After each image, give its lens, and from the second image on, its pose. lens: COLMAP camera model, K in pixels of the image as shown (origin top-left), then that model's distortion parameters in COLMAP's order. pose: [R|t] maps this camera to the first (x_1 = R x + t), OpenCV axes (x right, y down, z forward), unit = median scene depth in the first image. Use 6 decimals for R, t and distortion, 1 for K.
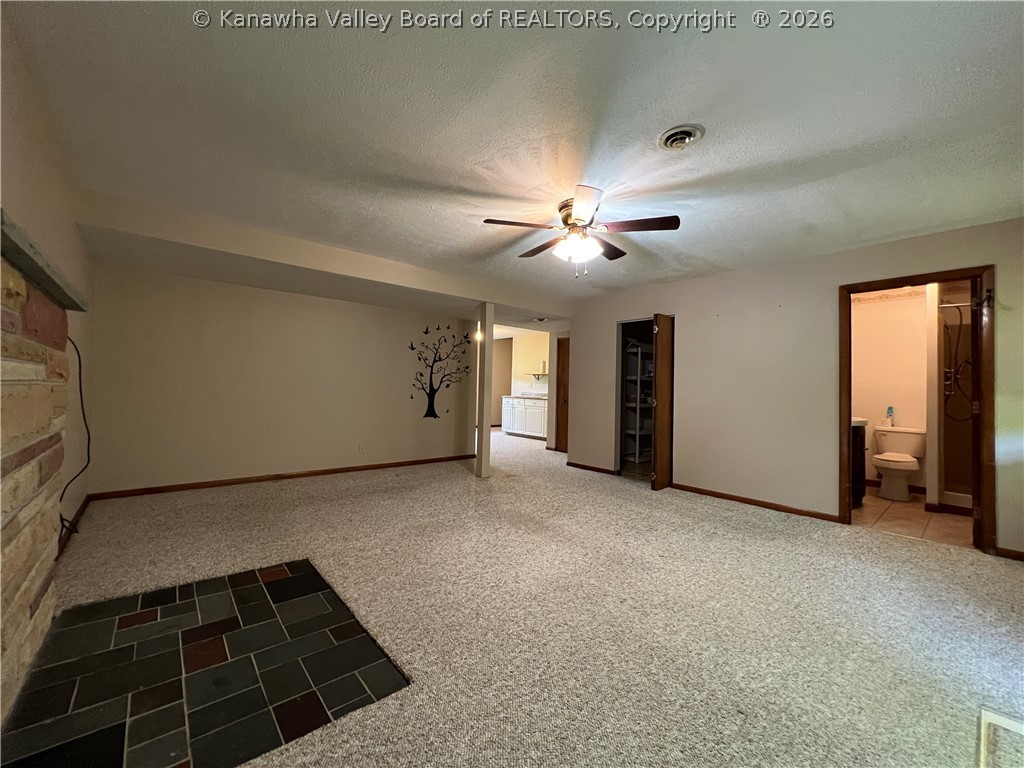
lens RADIAL K [[412.8, 0, 506.8], [0, 412.8, 379.9], [0, 0, 1]] dist [0.000554, 0.000007]
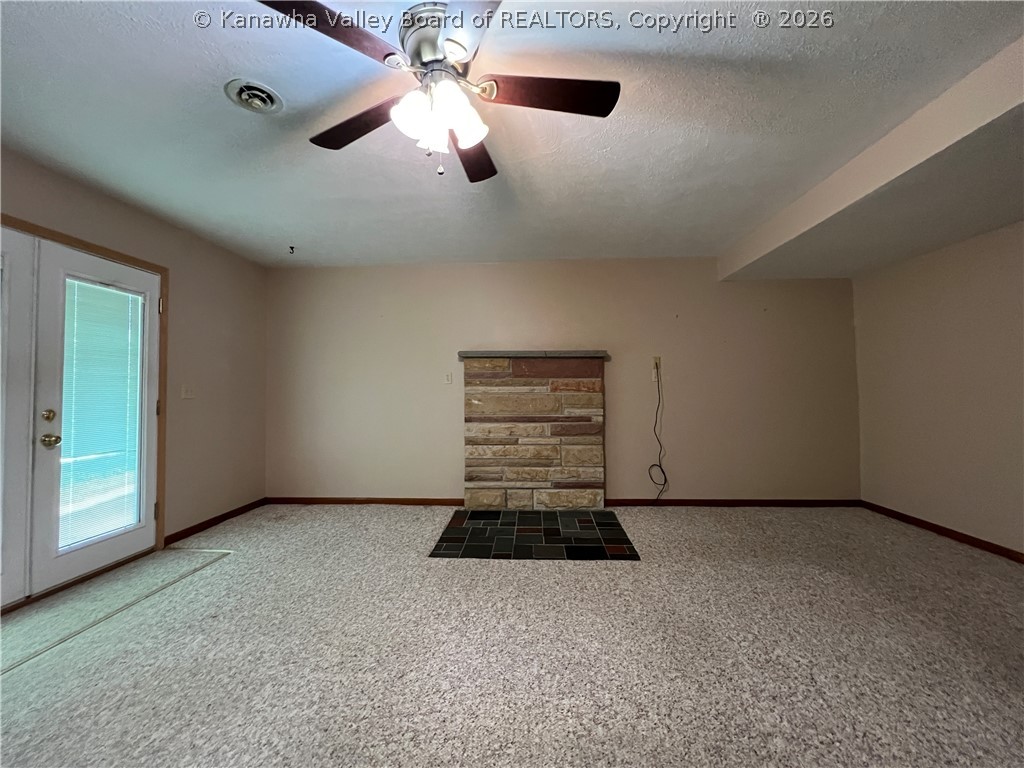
lens RADIAL K [[412.8, 0, 506.8], [0, 412.8, 379.9], [0, 0, 1]] dist [0.000554, 0.000007]
pose [[-0.697228, -0.038213, -0.715830, 0.561894], [0.007470, 0.998137, -0.060558, 0.050071], [0.716810, -0.047570, -0.695644, 1.690068]]
